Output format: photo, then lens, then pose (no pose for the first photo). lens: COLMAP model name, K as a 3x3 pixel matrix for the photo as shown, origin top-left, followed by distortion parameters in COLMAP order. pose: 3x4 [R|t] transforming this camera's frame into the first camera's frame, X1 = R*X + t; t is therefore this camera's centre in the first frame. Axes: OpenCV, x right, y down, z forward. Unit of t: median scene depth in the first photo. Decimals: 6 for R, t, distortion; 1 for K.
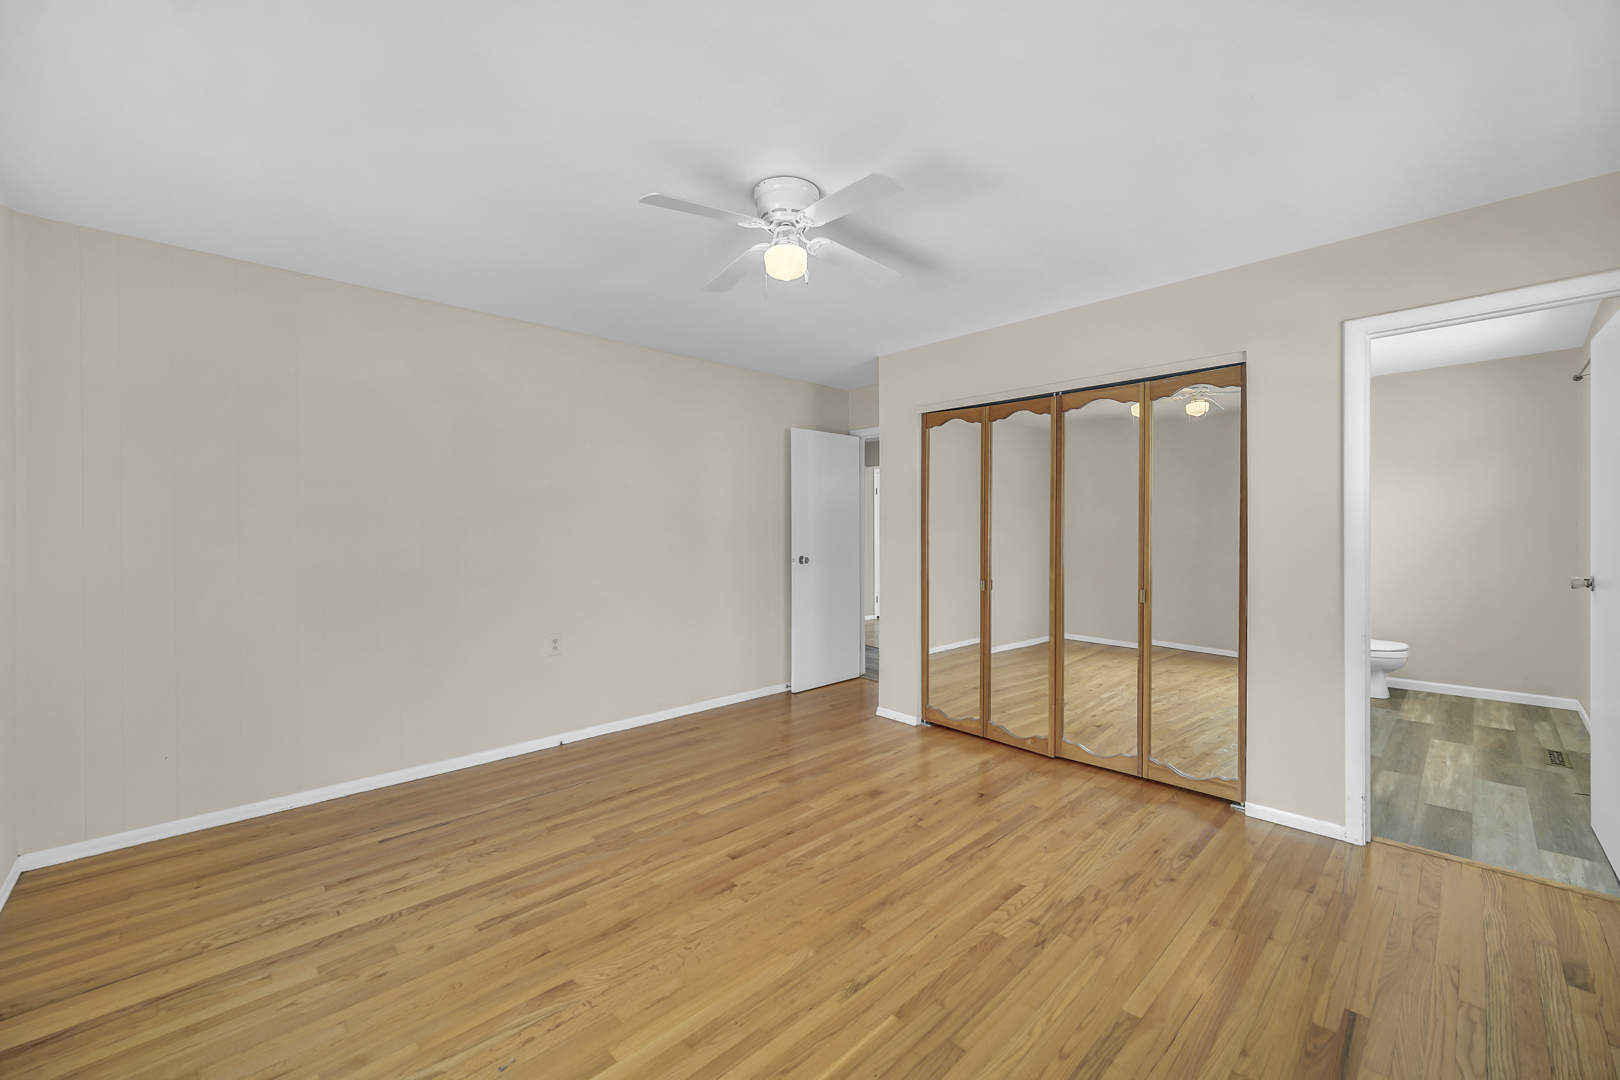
lens RADIAL K [[636.2, 0, 806.3], [0, 636.2, 532.4], [0, 0, 1]] dist [-0.006109, 0.001402]
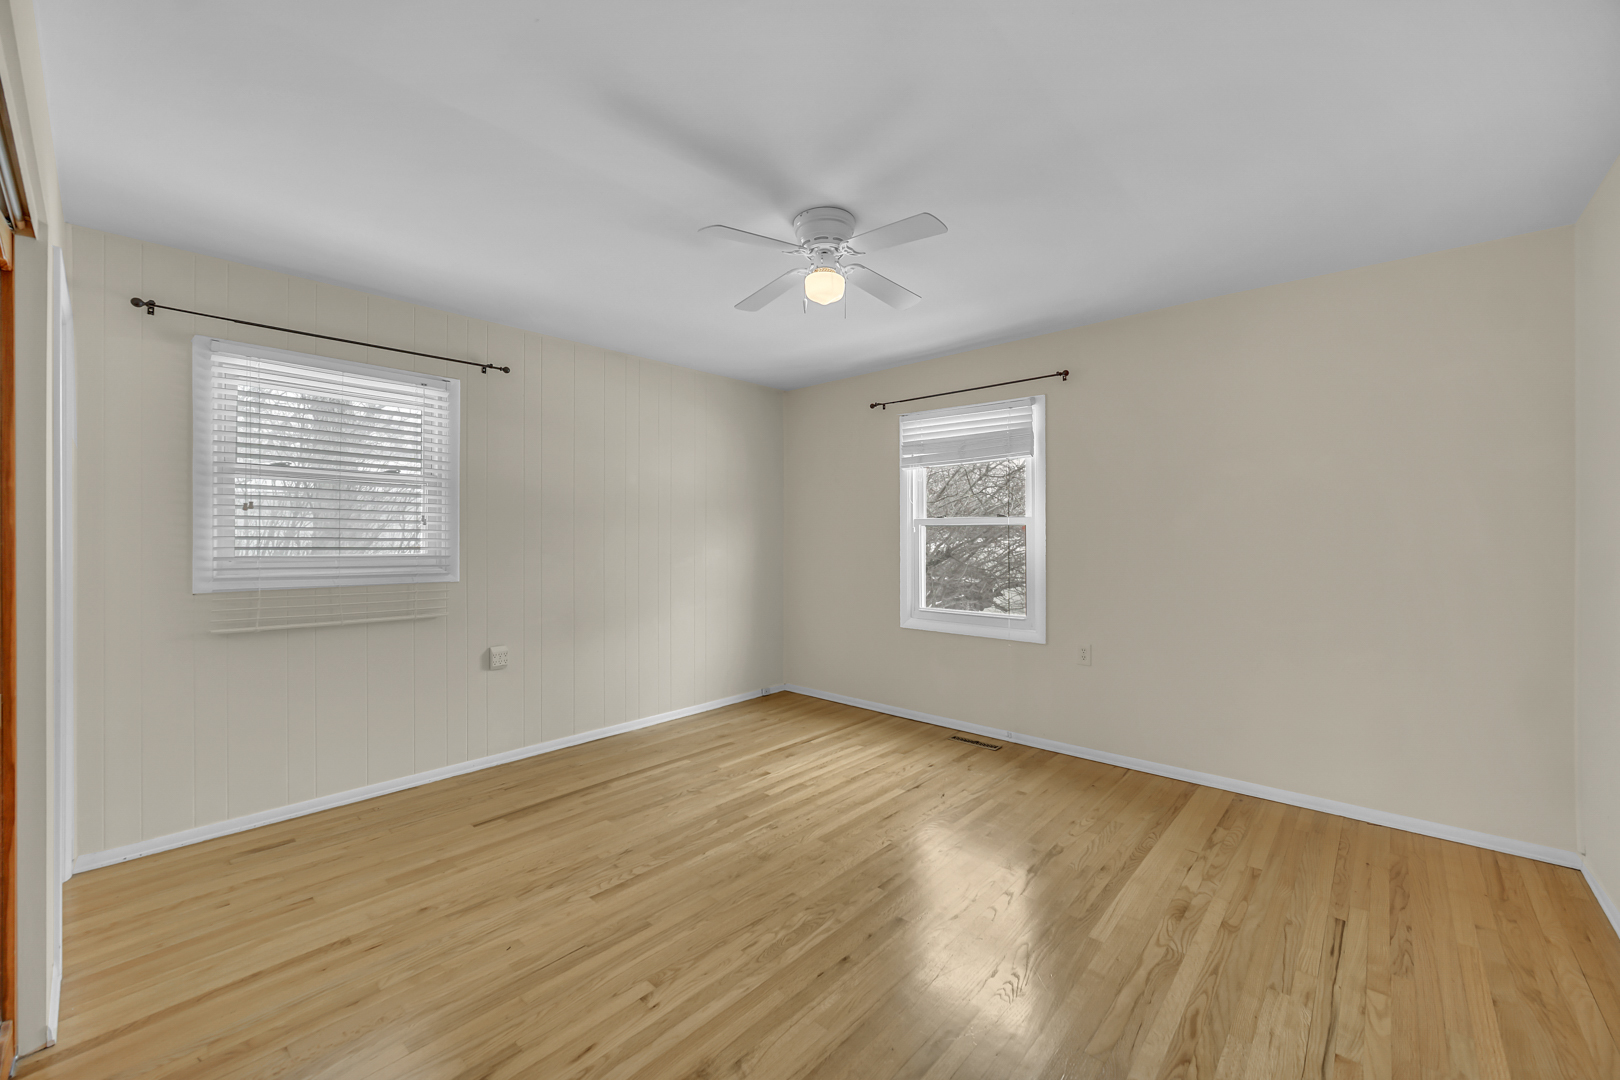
lens RADIAL K [[636.2, 0, 806.1], [0, 636.2, 536.0], [0, 0, 1]] dist [-0.006109, 0.001402]
pose [[-0.997455, 0.003737, -0.071197, 0.070119], [0.003480, 0.999987, 0.003728, -0.009255], [0.071210, 0.003471, -0.997455, 1.845365]]
